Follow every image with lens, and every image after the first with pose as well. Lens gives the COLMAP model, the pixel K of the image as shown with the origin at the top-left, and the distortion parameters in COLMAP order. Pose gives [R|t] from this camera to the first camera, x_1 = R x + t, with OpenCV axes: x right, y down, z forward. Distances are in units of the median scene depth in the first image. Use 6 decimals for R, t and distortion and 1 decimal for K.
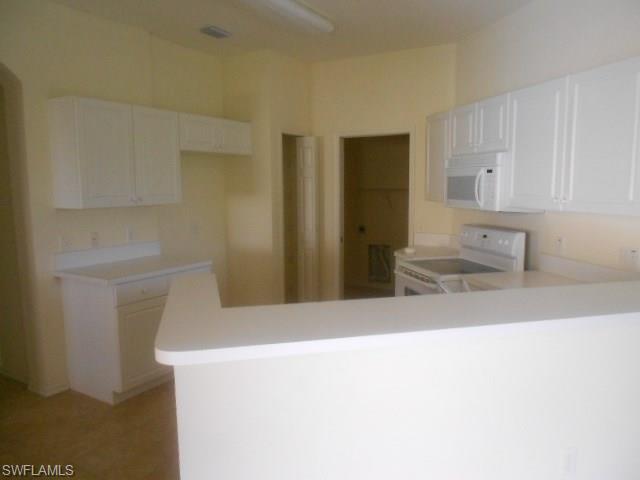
lens RADIAL K [[471.1, 0, 320.0], [0, 471.1, 240.0], [0, 0, 1]] dist [-0.026681, 0.000576]
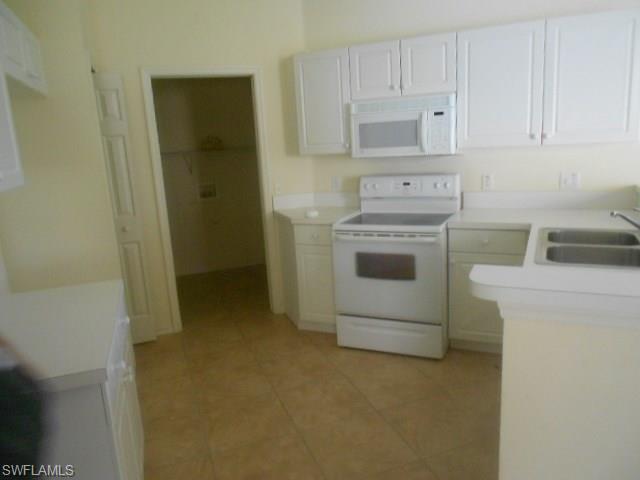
lens RADIAL K [[471.1, 0, 320.0], [0, 471.1, 240.0], [0, 0, 1]] dist [-0.026681, 0.000576]
pose [[0.633672, -0.189288, 0.750087, -0.547456], [0.144664, 0.981493, 0.125473, -0.044895], [-0.759955, 0.029002, 0.649328, 0.536955]]
